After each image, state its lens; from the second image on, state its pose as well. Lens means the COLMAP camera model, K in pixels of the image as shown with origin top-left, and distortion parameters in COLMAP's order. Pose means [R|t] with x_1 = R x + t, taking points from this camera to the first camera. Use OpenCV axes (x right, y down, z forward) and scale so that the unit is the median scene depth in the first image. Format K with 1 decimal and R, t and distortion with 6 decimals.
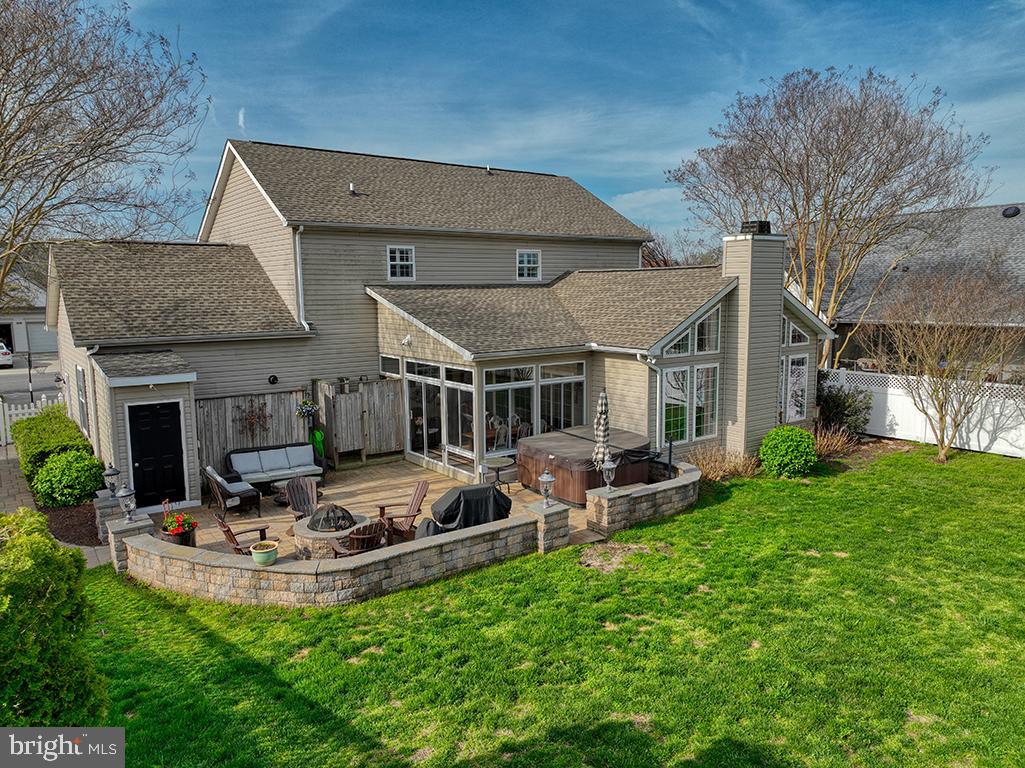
lens RADIAL K [[718.9, 0, 511.8], [0, 718.9, 383.3], [0, 0, 1]] dist [0.004755, 0.005714]
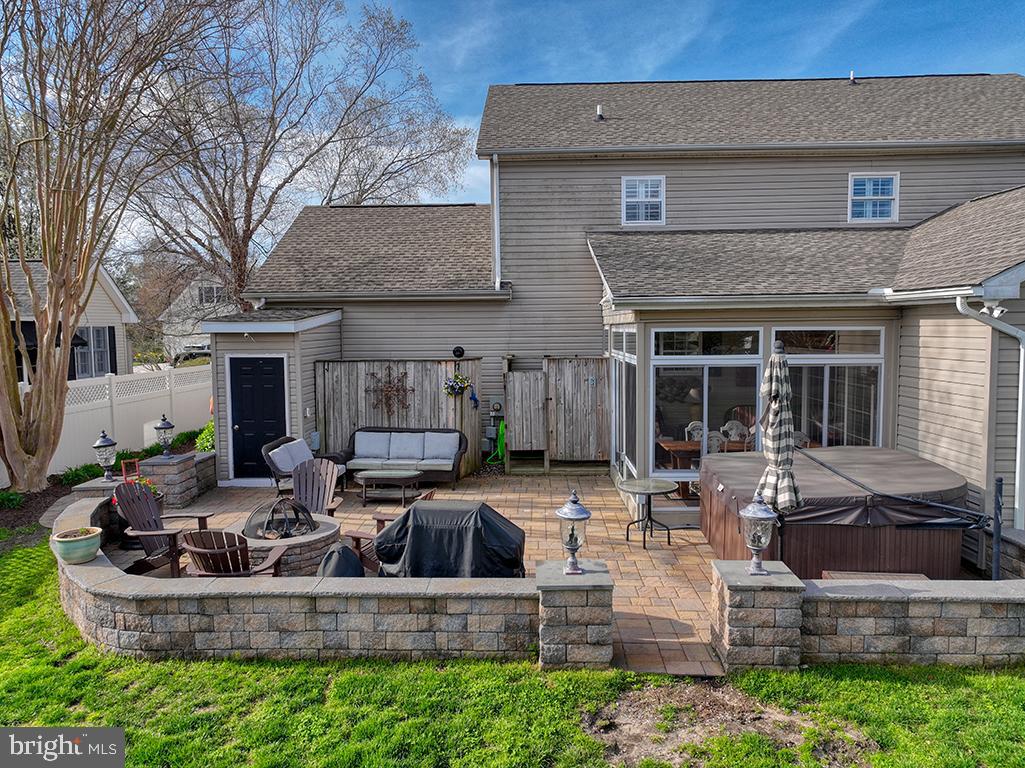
lens RADIAL K [[718.9, 0, 514.8], [0, 718.9, 383.6], [0, 0, 1]] dist [0.004755, 0.005714]
pose [[0.788429, 0.050203, -0.613074, 0.235112], [-0.078336, 0.996744, -0.019121, 0.045299], [0.610118, 0.063101, 0.789794, 0.455748]]
